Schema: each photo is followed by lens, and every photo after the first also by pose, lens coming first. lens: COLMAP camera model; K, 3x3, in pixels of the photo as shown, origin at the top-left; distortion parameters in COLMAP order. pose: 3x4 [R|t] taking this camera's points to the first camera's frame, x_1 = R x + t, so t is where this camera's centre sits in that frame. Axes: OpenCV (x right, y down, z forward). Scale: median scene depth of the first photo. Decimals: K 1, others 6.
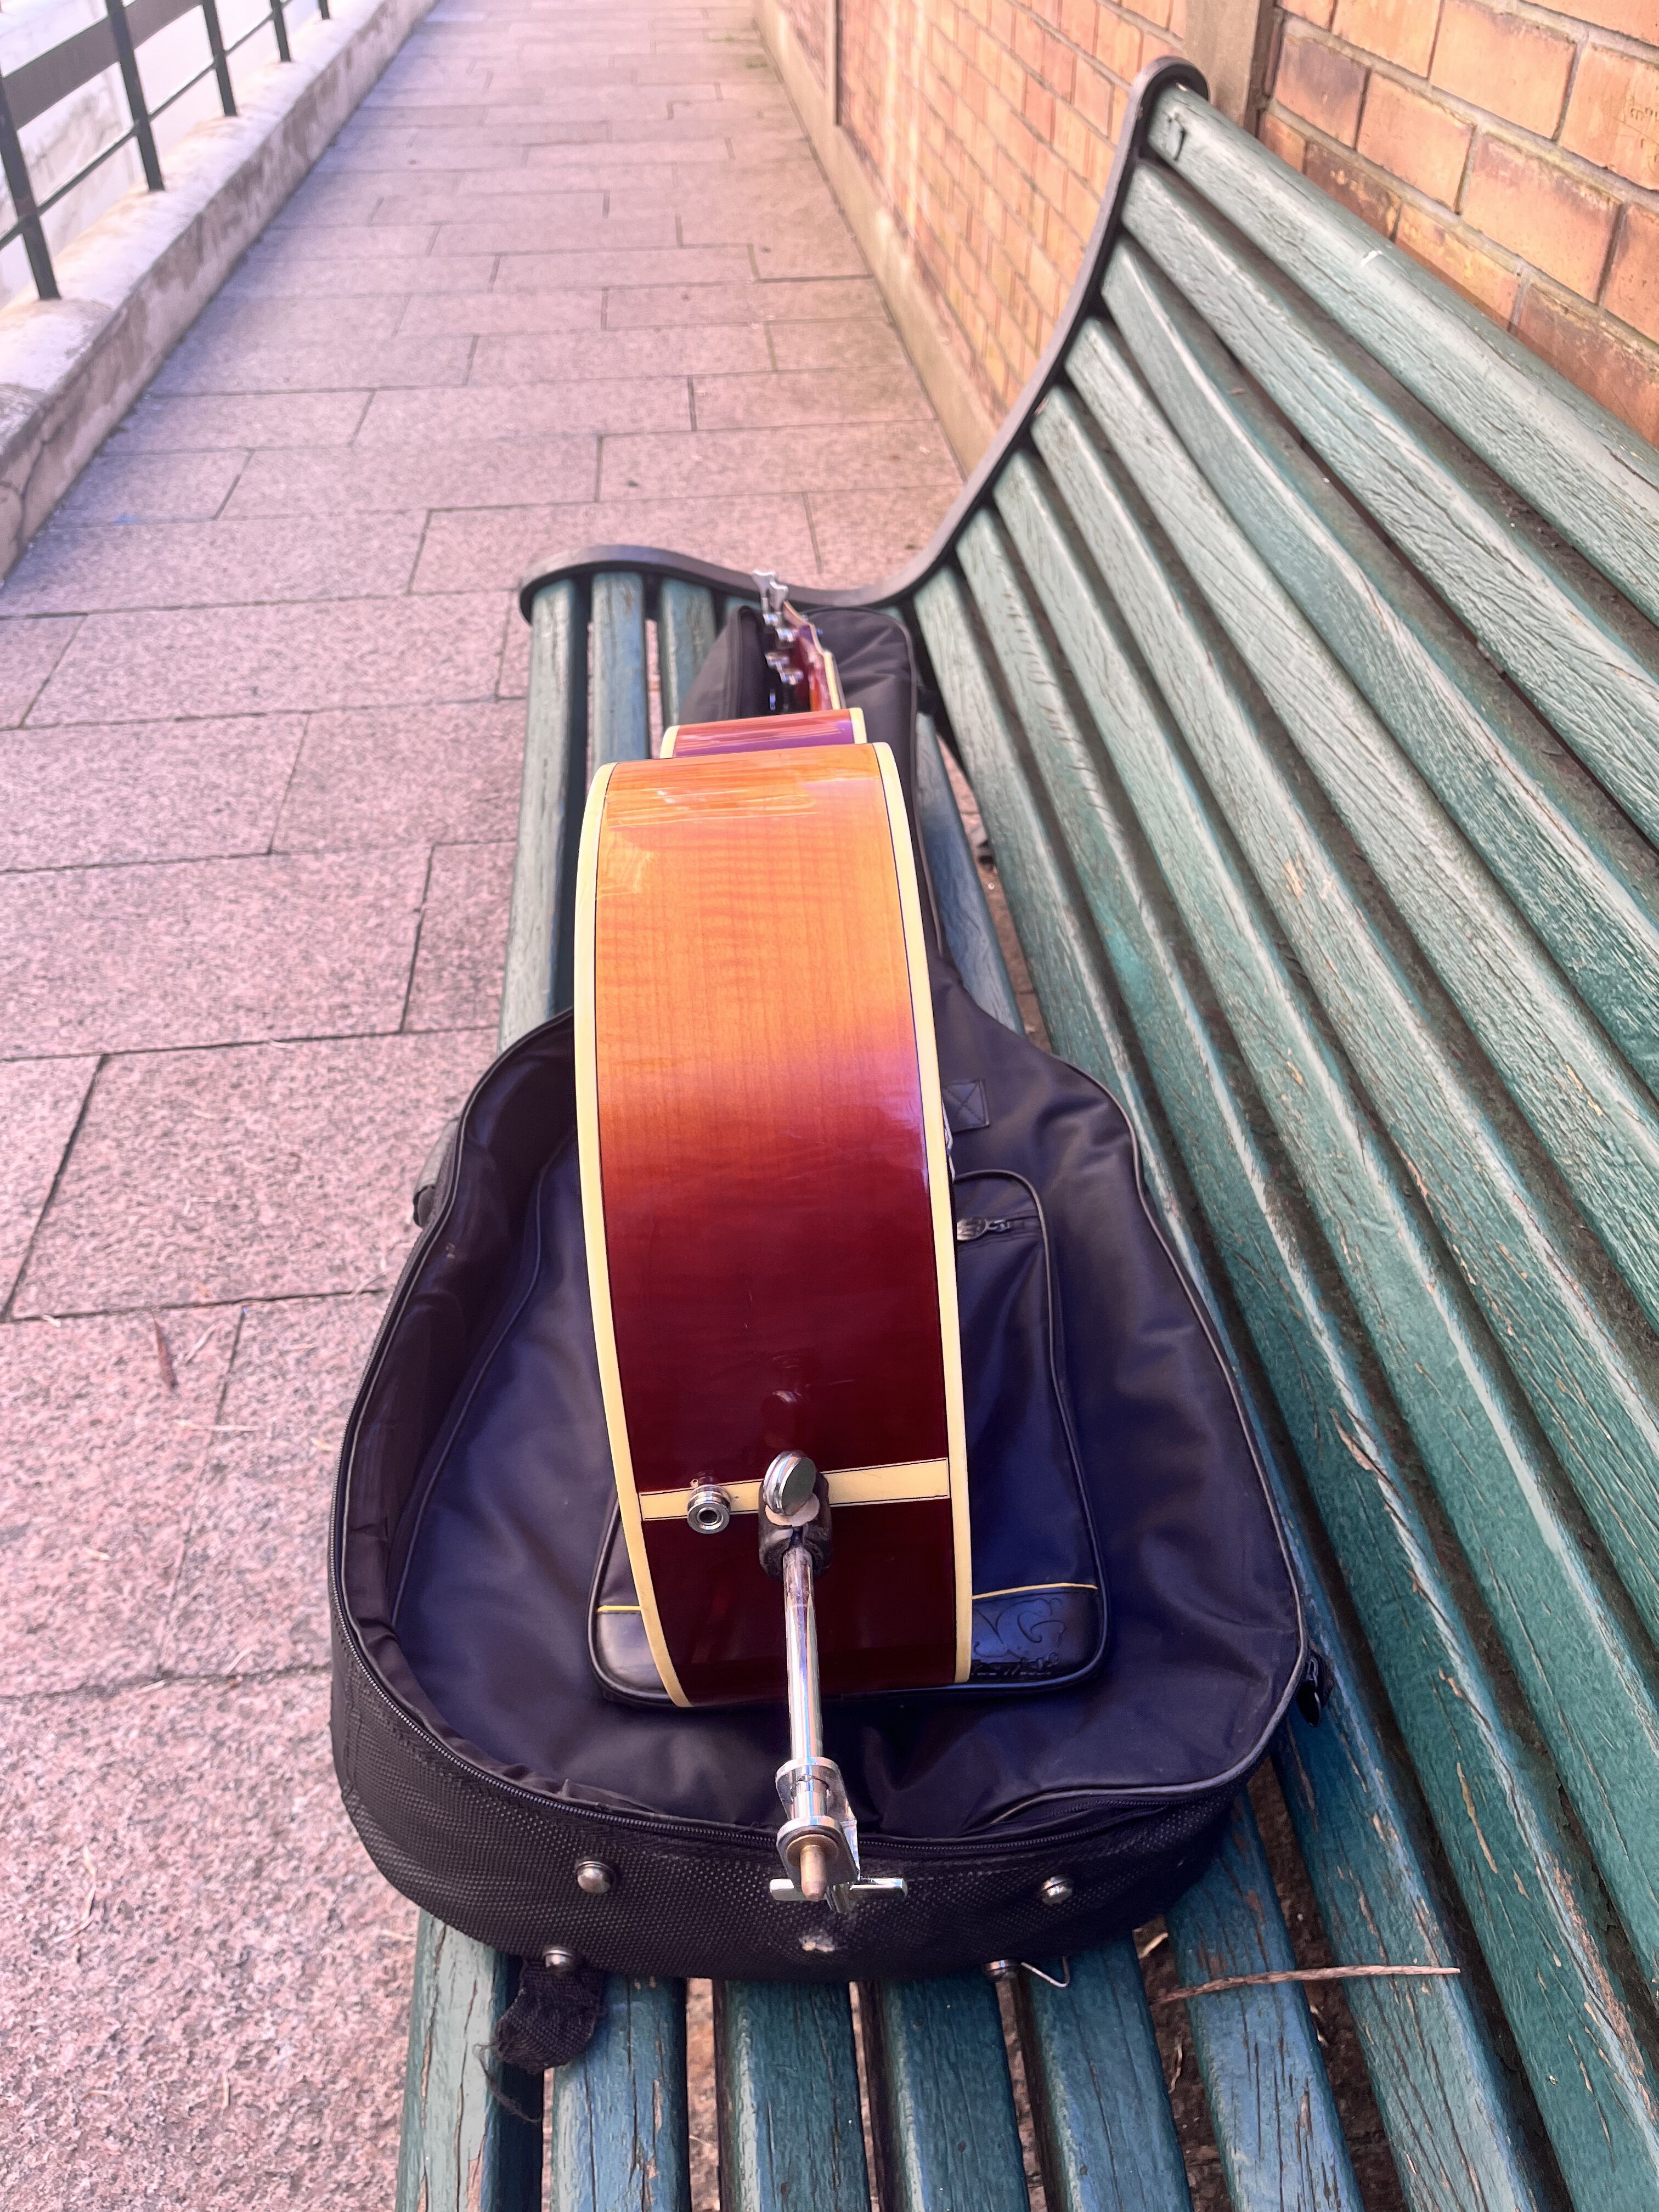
lens RADIAL K [[1736.5, 0, 869.6], [0, 1736.5, 1119.2], [0, 0, 1]] dist [0.114555, -0.183269]
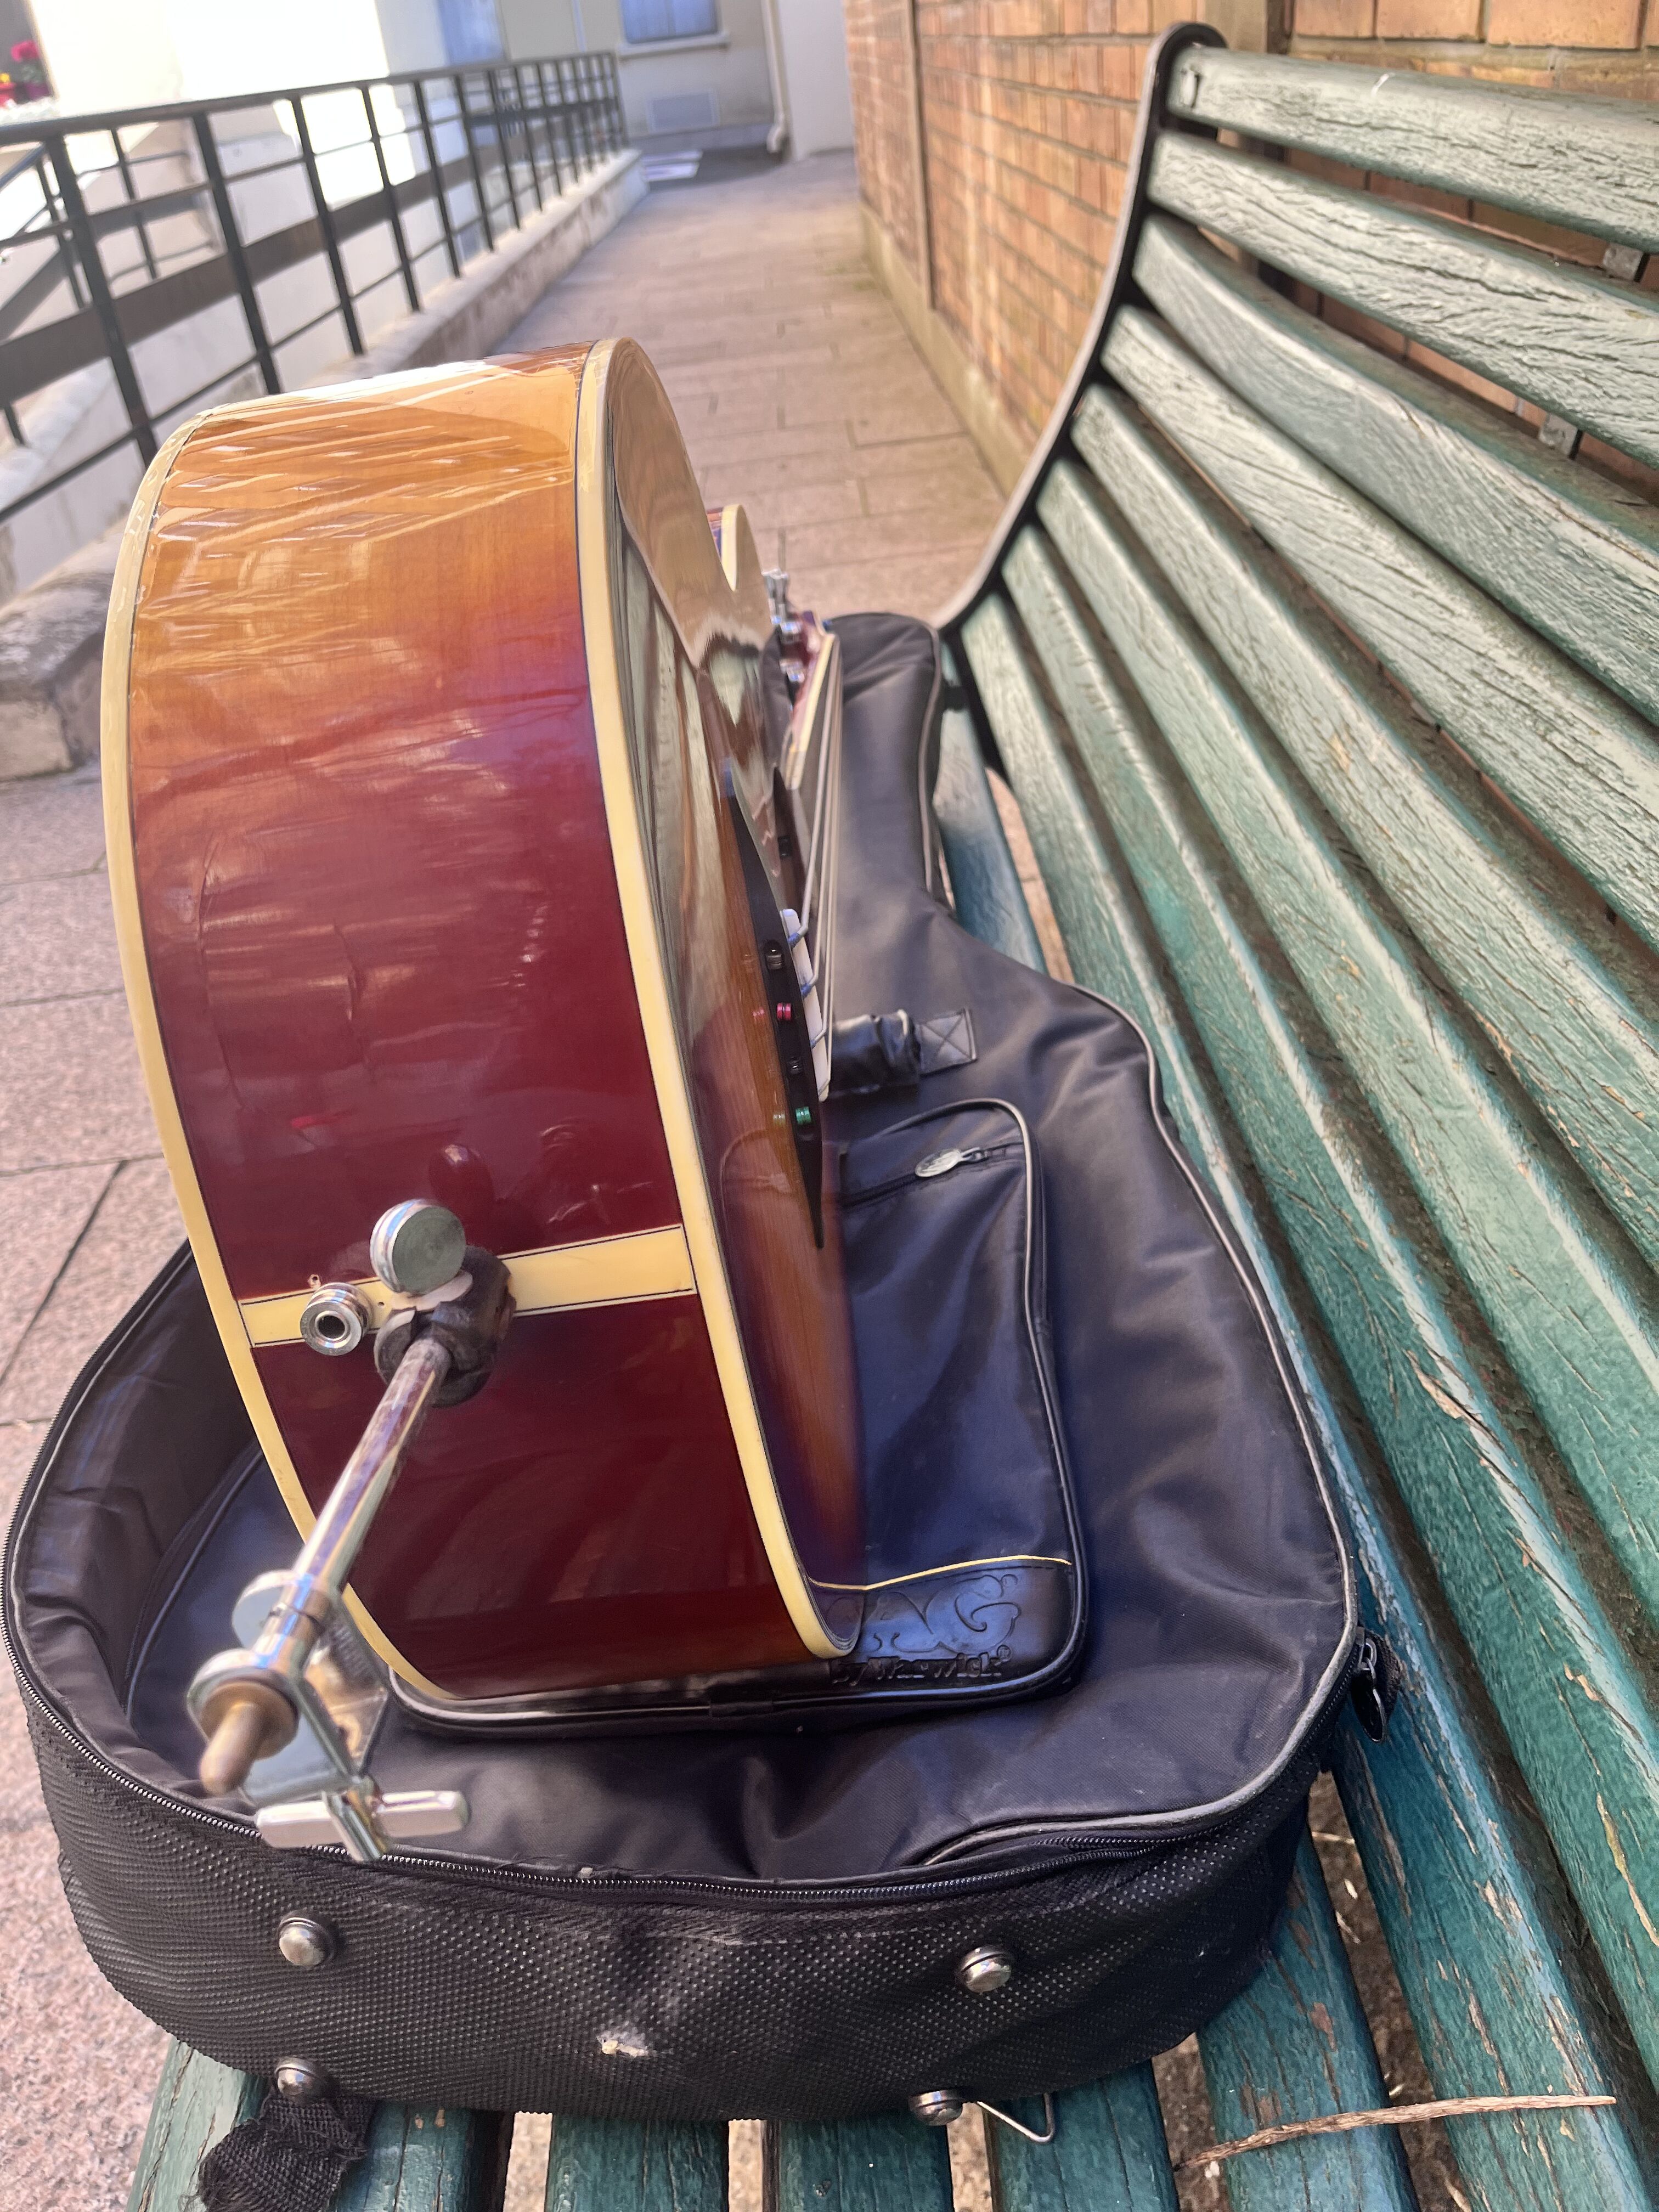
lens RADIAL K [[1736.5, 0, 869.6], [0, 1736.5, 1119.2], [0, 0, 1]] dist [0.114555, -0.183269]
pose [[0.993055, -0.056226, -0.103349, 0.093811], [0.042801, 0.990875, -0.127808, 0.122737], [0.109592, 0.122497, 0.986400, 0.175514]]
